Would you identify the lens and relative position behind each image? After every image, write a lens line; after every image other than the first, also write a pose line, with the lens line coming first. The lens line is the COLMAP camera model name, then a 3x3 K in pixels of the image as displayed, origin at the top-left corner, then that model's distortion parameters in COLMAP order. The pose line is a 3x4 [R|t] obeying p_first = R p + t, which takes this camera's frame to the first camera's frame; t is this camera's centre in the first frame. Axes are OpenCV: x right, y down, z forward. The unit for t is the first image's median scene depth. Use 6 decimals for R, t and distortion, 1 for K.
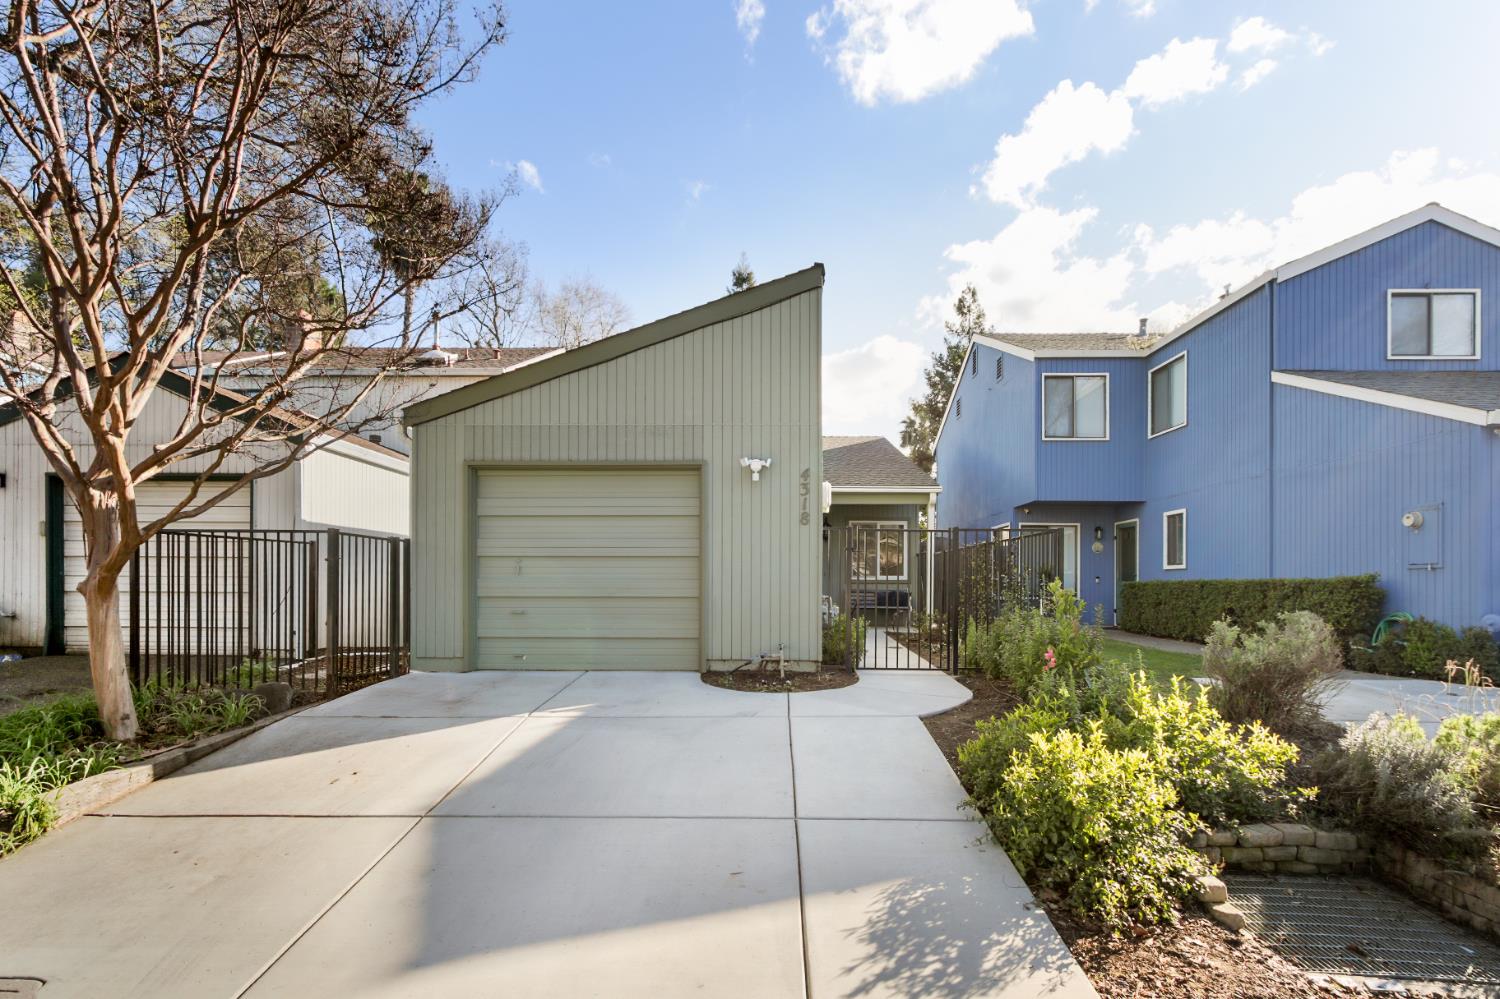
lens RADIAL K [[537.2, 0, 750.0], [0, 537.2, 499.5], [0, 0, 1]] dist [0.000470, 0.000234]
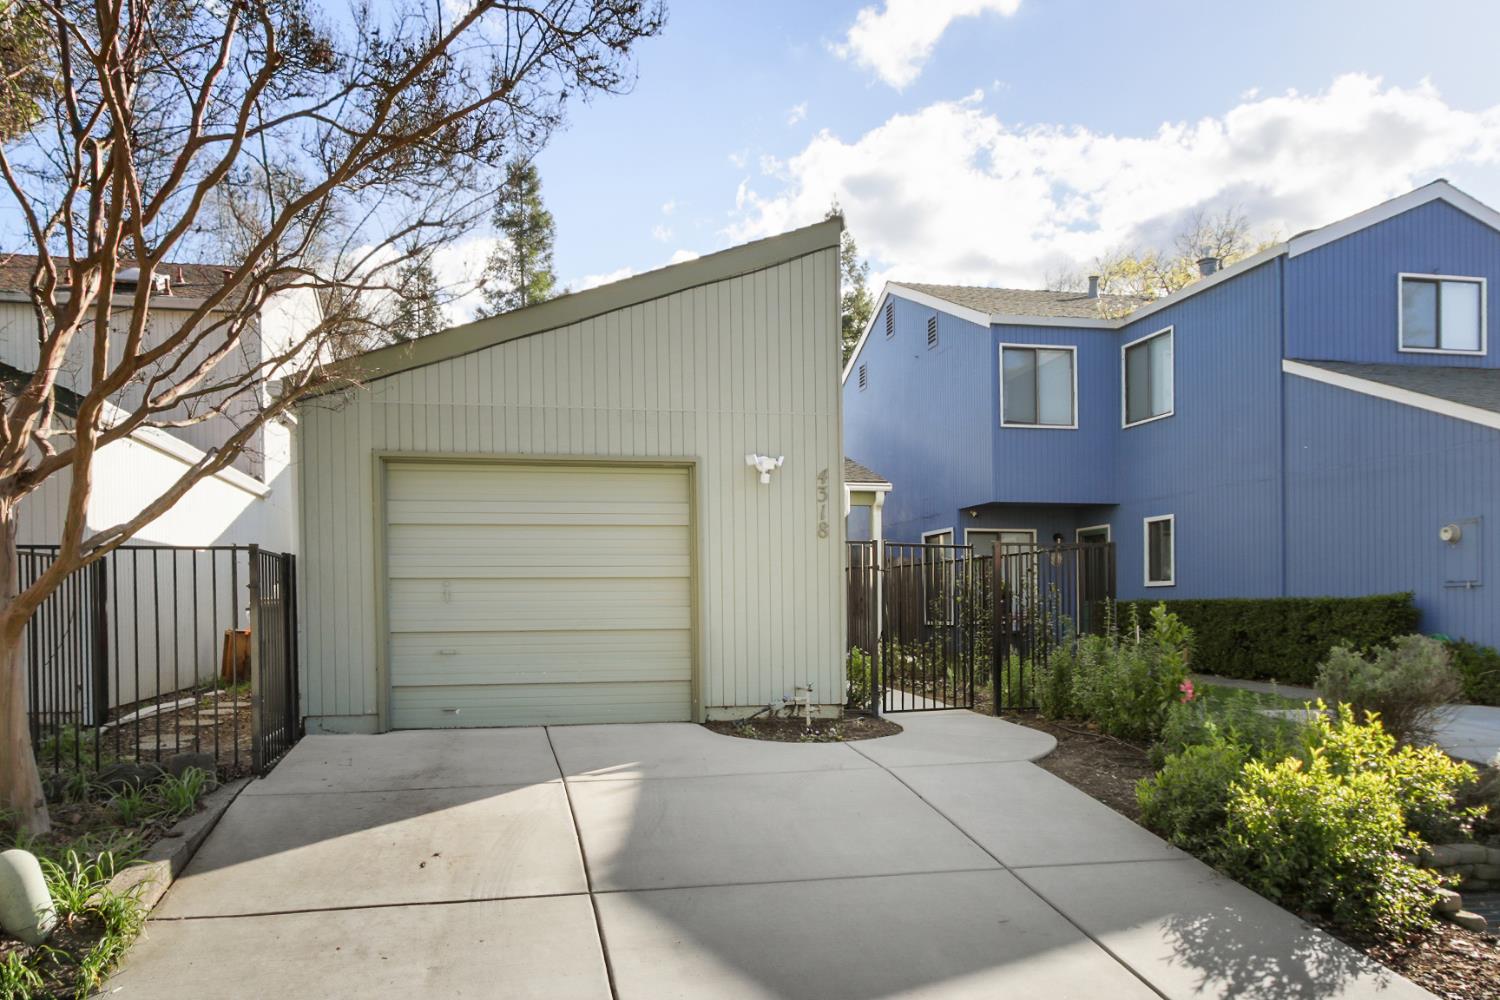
lens RADIAL K [[701.2, 0, 750.0], [0, 701.2, 500.0], [0, 0, 1]] dist [-0.000013, 0.000062]
pose [[0.990570, 0.010293, 0.136619, -0.152368], [-0.010575, 0.999943, 0.001342, -0.010741], [-0.136597, -0.002774, 0.990623, -0.038649]]
